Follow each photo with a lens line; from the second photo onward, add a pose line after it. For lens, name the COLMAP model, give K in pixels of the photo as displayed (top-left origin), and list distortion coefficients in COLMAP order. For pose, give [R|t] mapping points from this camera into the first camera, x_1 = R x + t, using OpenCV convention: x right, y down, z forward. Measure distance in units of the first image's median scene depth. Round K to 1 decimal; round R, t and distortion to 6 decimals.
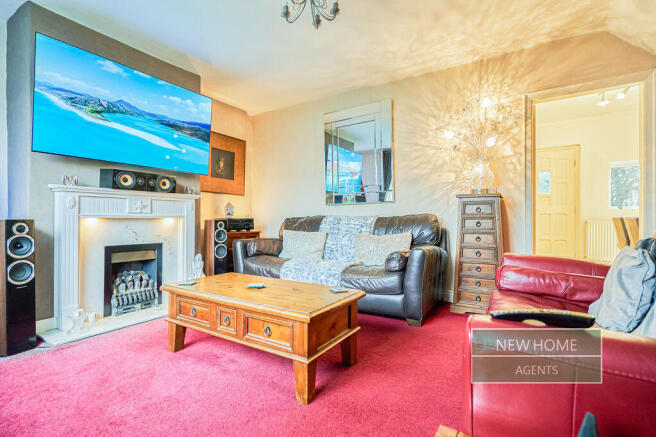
lens RADIAL K [[304.6, 0, 329.8], [0, 304.6, 216.1], [0, 0, 1]] dist [-0.011319, 0.002914]
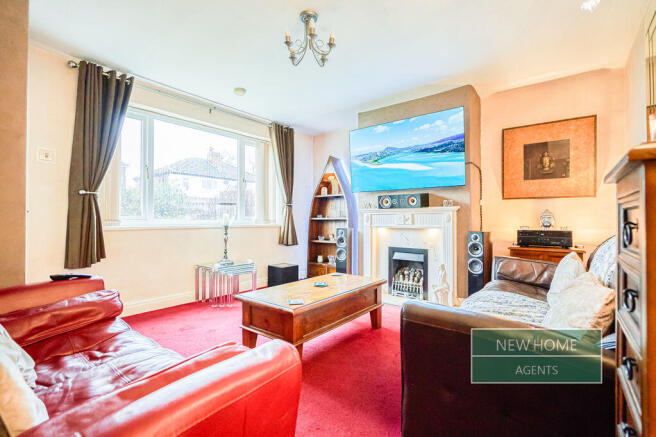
lens RADIAL K [[304.6, 0, 328.1], [0, 304.6, 219.7], [0, 0, 1]] dist [-0.011319, 0.002914]
pose [[-0.098047, -0.005318, -0.995168, 0.729947], [0.005315, 0.999969, -0.005867, -0.025119], [0.995168, -0.005865, -0.098015, 0.788153]]
